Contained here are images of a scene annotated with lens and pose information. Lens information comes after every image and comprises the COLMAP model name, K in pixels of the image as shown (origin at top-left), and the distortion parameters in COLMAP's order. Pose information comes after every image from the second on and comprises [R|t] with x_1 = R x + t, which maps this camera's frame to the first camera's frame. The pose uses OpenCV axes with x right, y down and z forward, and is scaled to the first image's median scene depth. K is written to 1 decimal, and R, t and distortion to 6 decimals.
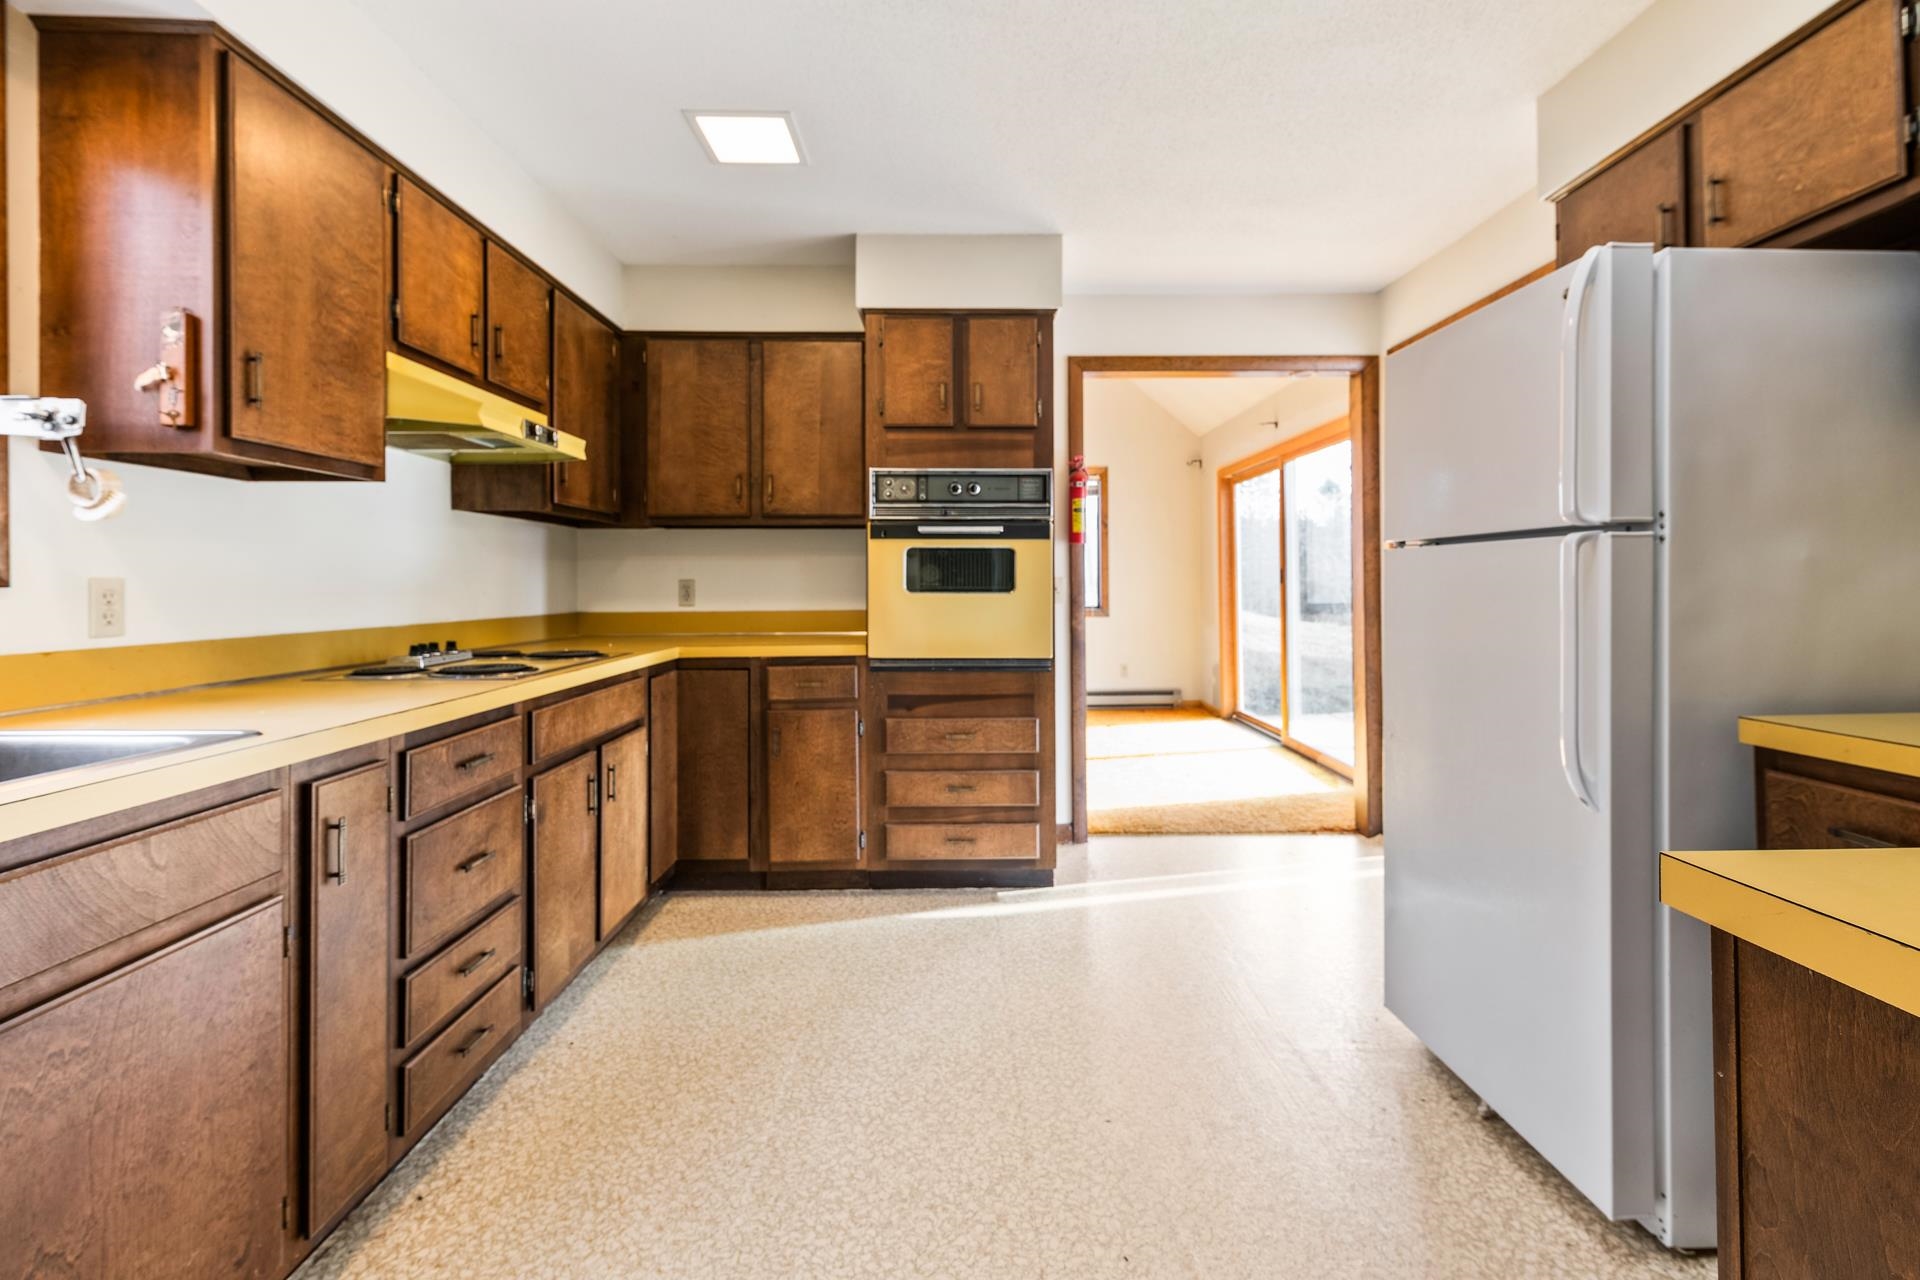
lens RADIAL K [[842.0, 0, 968.0], [0, 842.0, 587.2], [0, 0, 1]] dist [0.000892, -0.000072]
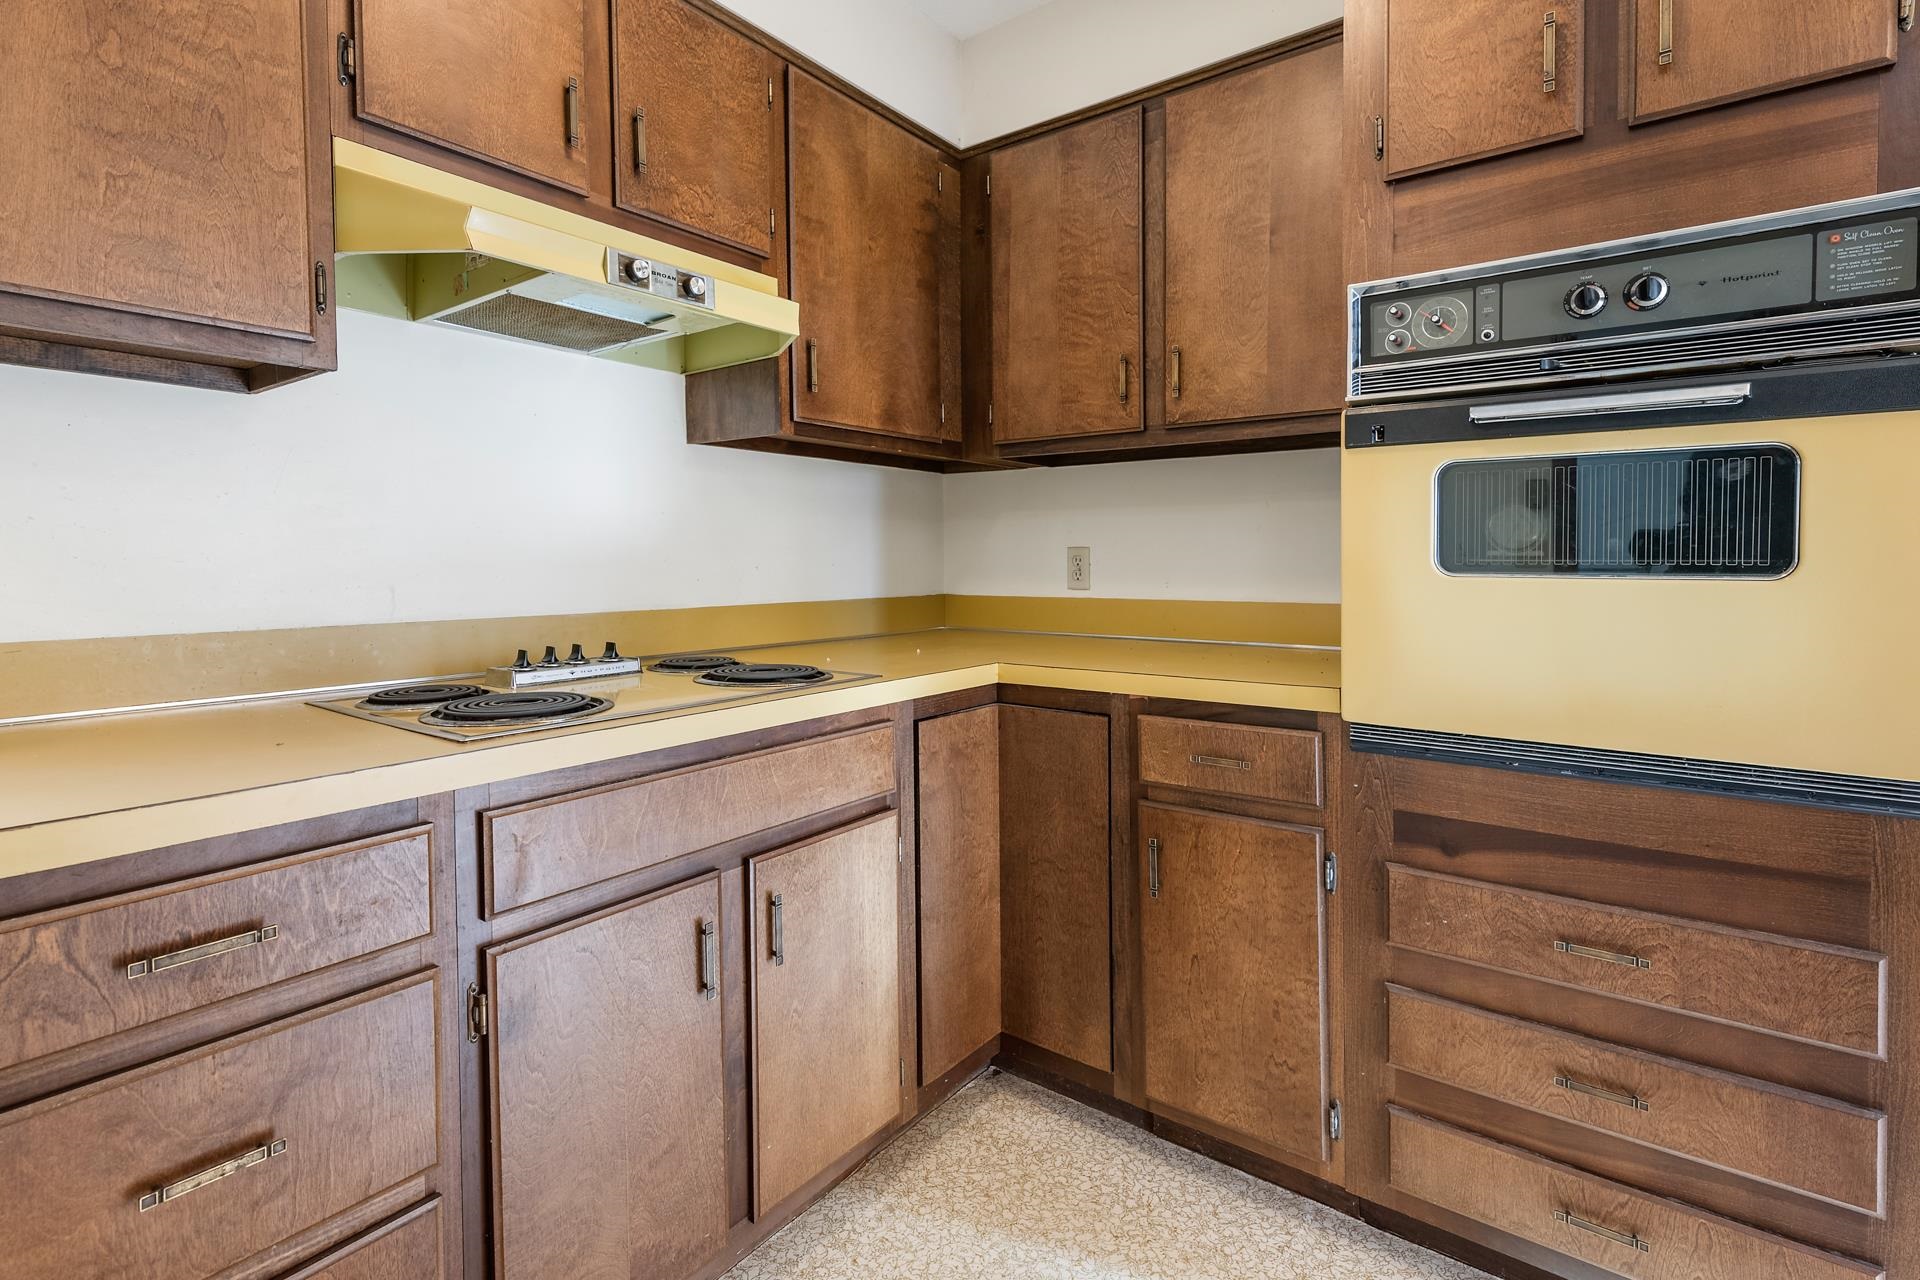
lens RADIAL K [[924.2, 0, 967.7], [0, 924.2, 570.8], [0, 0, 1]] dist [0.011950, -0.000726]
pose [[0.796007, 0.010375, -0.605199, 0.017178], [-0.004305, 0.999925, 0.011479, 0.001044], [0.605272, -0.006532, 0.795992, 0.489490]]
